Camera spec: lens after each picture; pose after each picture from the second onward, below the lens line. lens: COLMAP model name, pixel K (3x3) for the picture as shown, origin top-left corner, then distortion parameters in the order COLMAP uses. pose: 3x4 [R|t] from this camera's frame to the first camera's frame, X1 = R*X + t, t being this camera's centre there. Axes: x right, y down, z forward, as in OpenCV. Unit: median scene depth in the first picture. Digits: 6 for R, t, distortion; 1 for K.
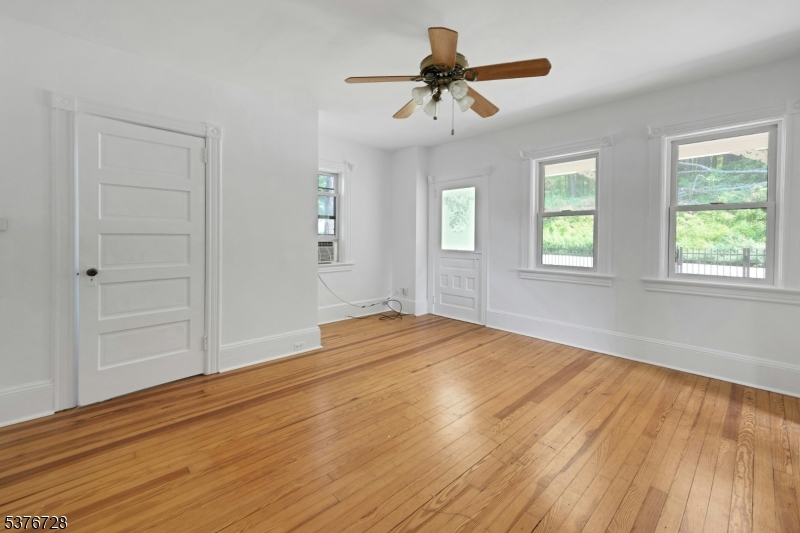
lens RADIAL K [[322.5, 0, 400.7], [0, 322.5, 247.5], [0, 0, 1]] dist [-0.000575, -0.000024]
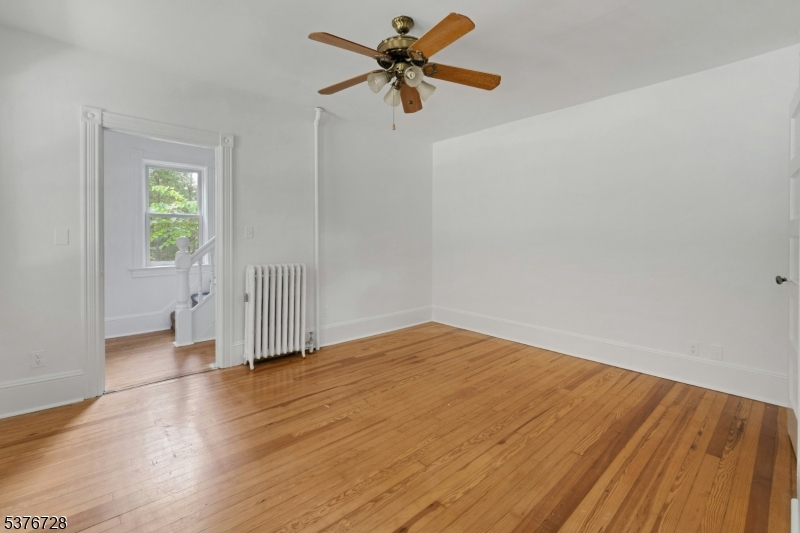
lens RADIAL K [[322.5, 0, 400.7], [0, 322.5, 247.5], [0, 0, 1]] dist [-0.000575, -0.000024]
pose [[-0.999780, -0.008041, 0.019382, 0.113451], [-0.007055, 0.998703, 0.050415, -0.074273], [-0.019763, 0.050268, -0.998540, 1.924660]]
